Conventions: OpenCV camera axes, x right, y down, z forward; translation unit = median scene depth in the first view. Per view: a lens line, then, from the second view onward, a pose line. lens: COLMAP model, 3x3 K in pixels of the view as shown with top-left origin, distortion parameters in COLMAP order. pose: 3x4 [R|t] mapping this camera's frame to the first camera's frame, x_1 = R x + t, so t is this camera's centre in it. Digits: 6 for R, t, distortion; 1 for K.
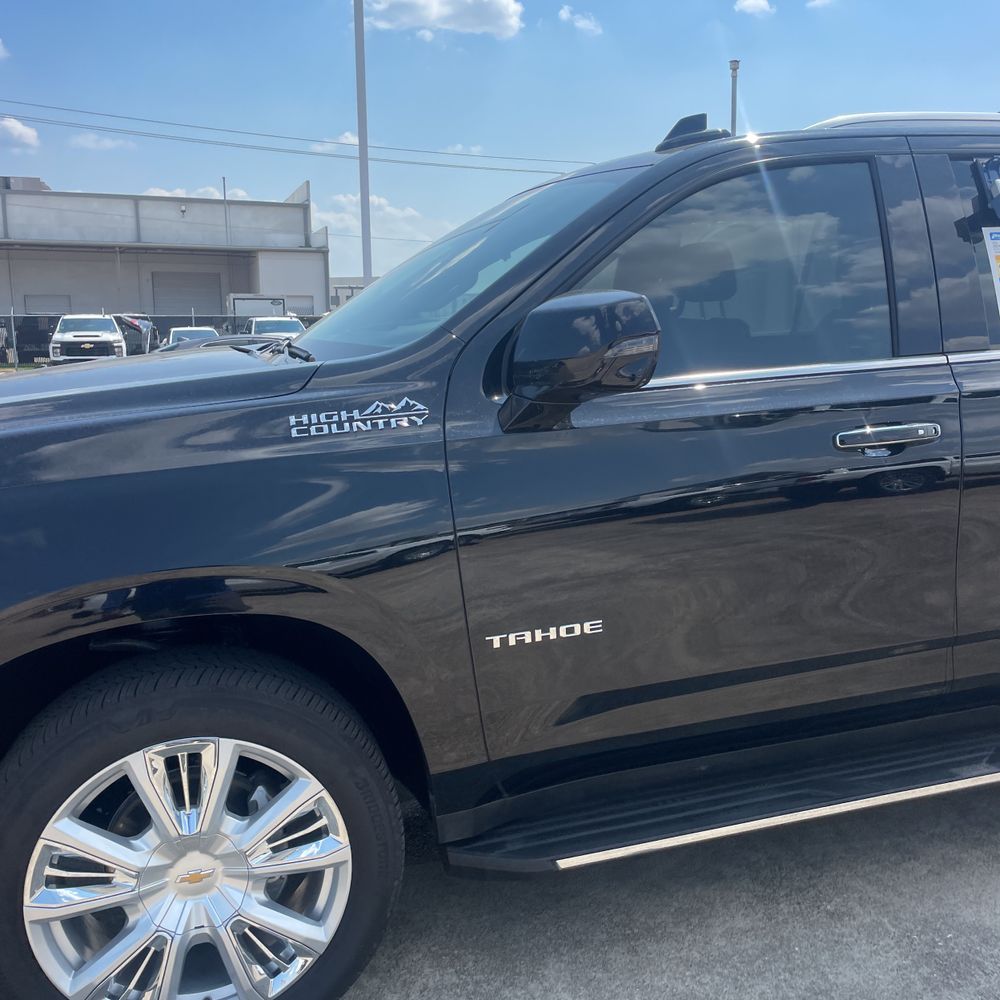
lens RADIAL K [[1004.5, 0, 510.7], [0, 1004.5, 497.7], [0, 0, 1]] dist [0.091053, -0.137246]
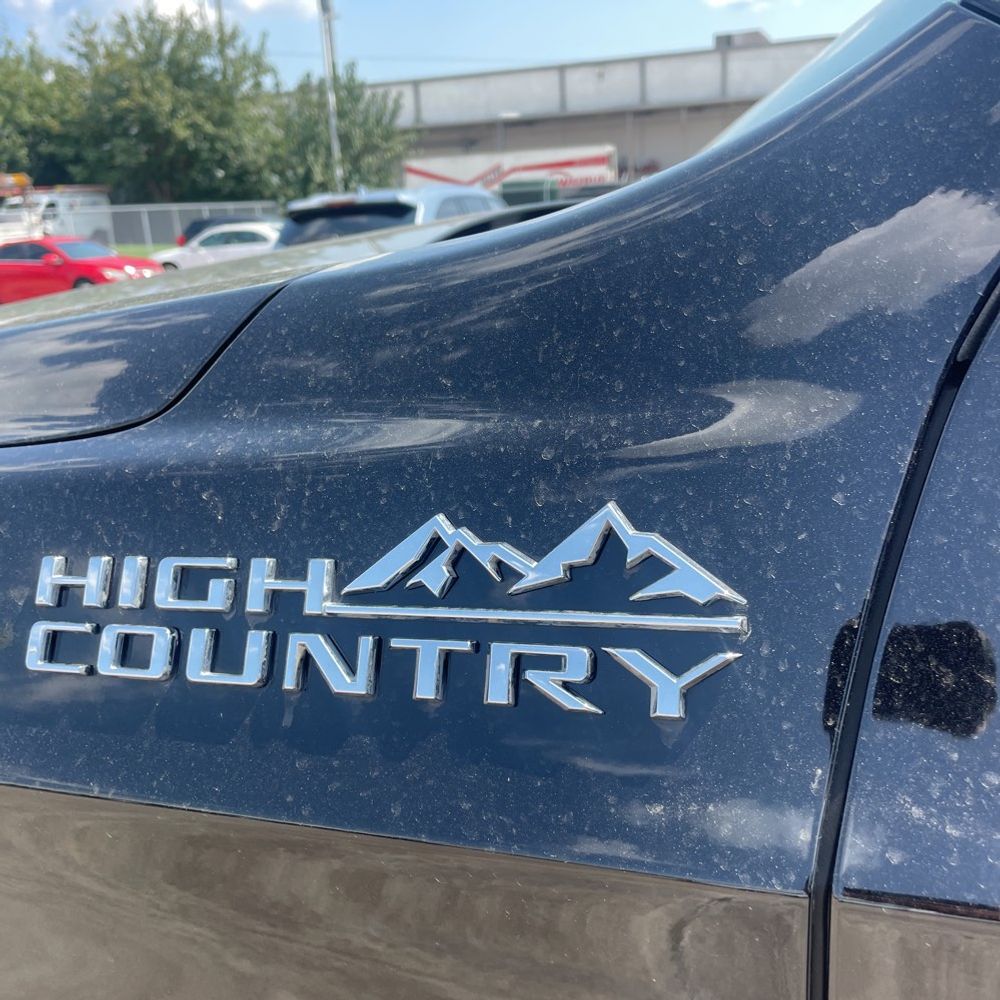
lens RADIAL K [[1004.5, 0, 510.7], [0, 1004.5, 497.7], [0, 0, 1]] dist [0.091053, -0.137246]
pose [[0.785752, 0.130013, -0.604723, -0.024542], [-0.044341, 0.986984, 0.154584, -0.124347], [0.616950, -0.094650, 0.781290, 0.876793]]
